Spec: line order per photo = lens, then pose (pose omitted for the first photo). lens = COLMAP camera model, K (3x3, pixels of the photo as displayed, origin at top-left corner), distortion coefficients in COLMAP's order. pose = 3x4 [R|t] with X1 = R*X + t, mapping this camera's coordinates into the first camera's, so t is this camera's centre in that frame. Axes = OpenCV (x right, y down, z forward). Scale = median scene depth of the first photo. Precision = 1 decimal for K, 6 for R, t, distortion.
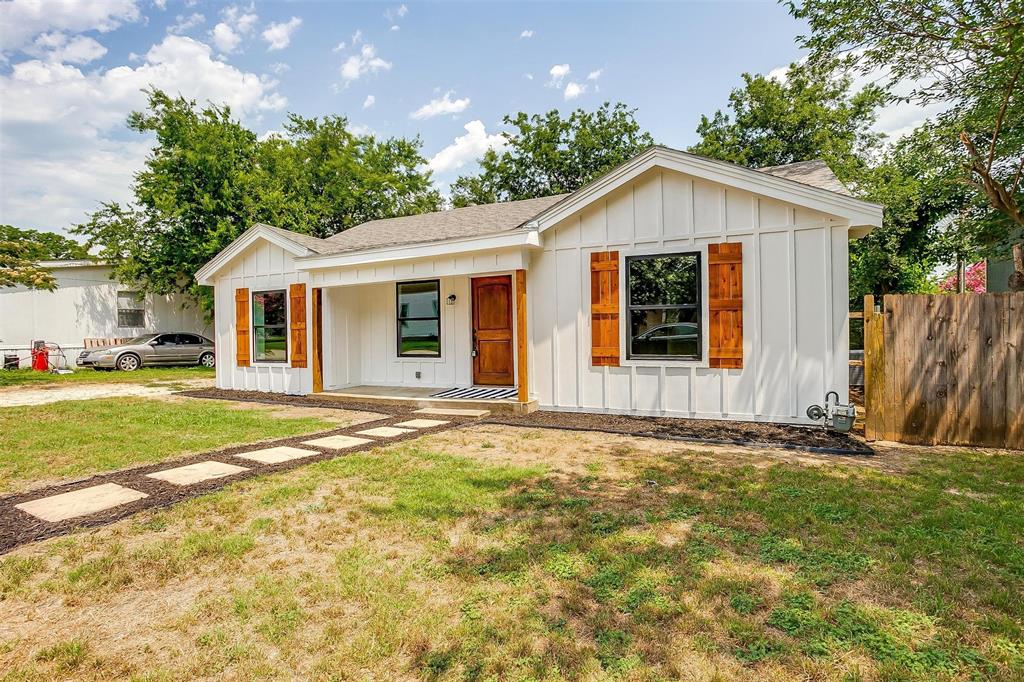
lens RADIAL K [[464.5, 0, 490.4], [0, 464.5, 338.0], [0, 0, 1]] dist [-0.026094, 0.000089]
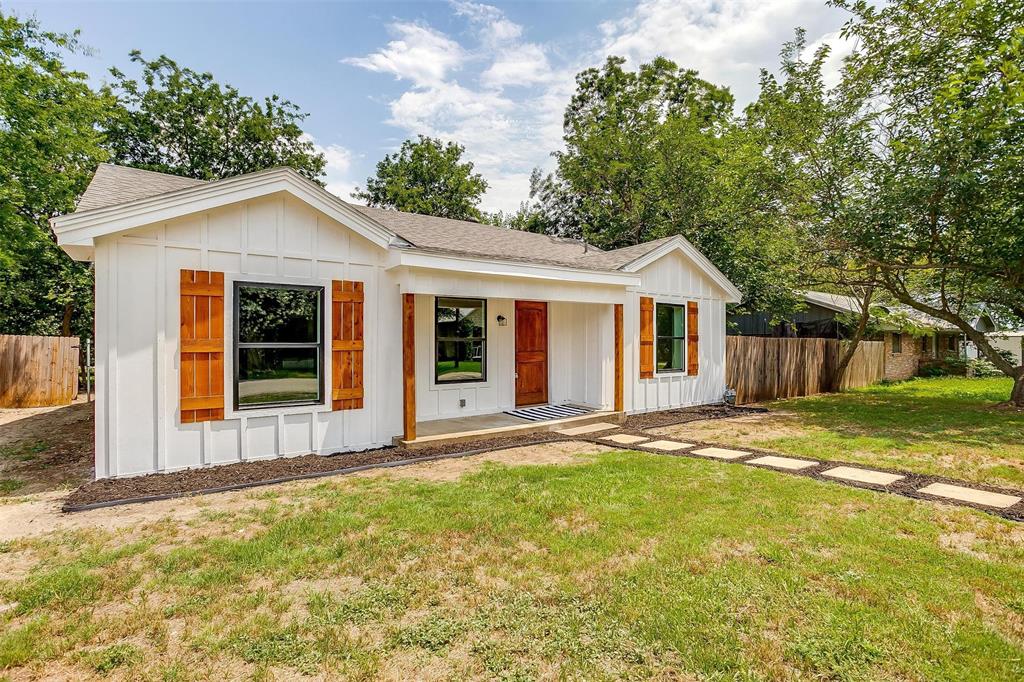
lens RADIAL K [[498.4, 0, 456.9], [0, 498.4, 340.5], [0, 0, 1]] dist [-0.033283, 0.000000]
pose [[0.517025, 0.017000, 0.855801, -1.045499], [0.007722, 0.999669, -0.024523, -0.016980], [-0.855935, 0.019288, 0.516723, 0.558851]]
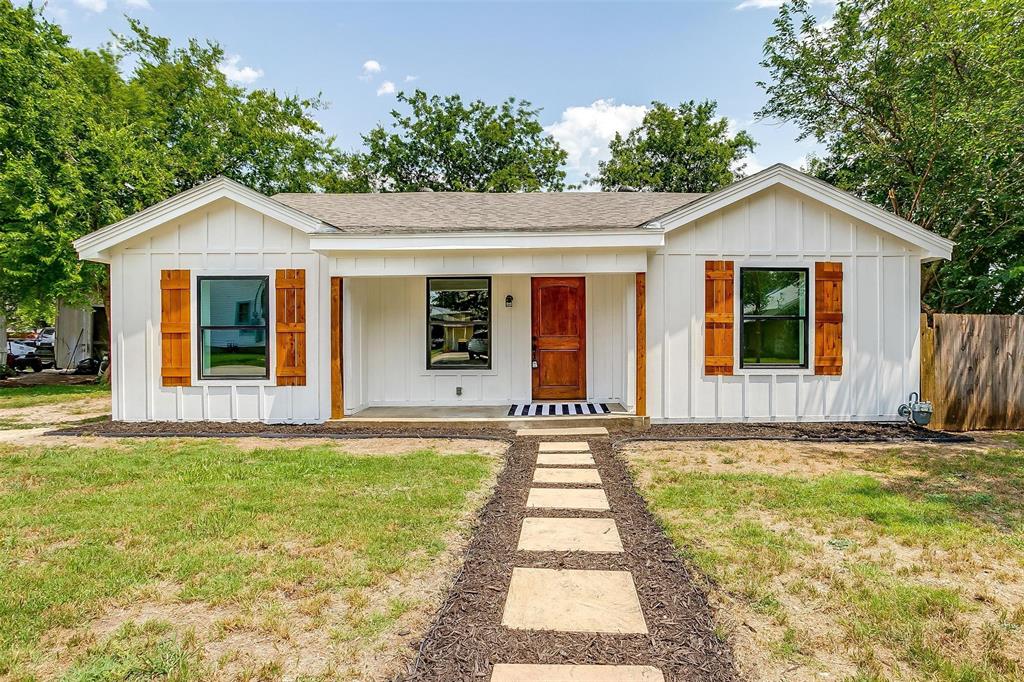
lens RADIAL K [[508.4, 0, 516.6], [0, 508.4, 343.0], [0, 0, 1]] dist [-0.027703, 0.001168]
pose [[0.908600, 0.009223, 0.417565, -0.472941], [-0.005233, 0.999929, -0.010699, 0.004244], [-0.417634, 0.007536, 0.908584, 0.149141]]
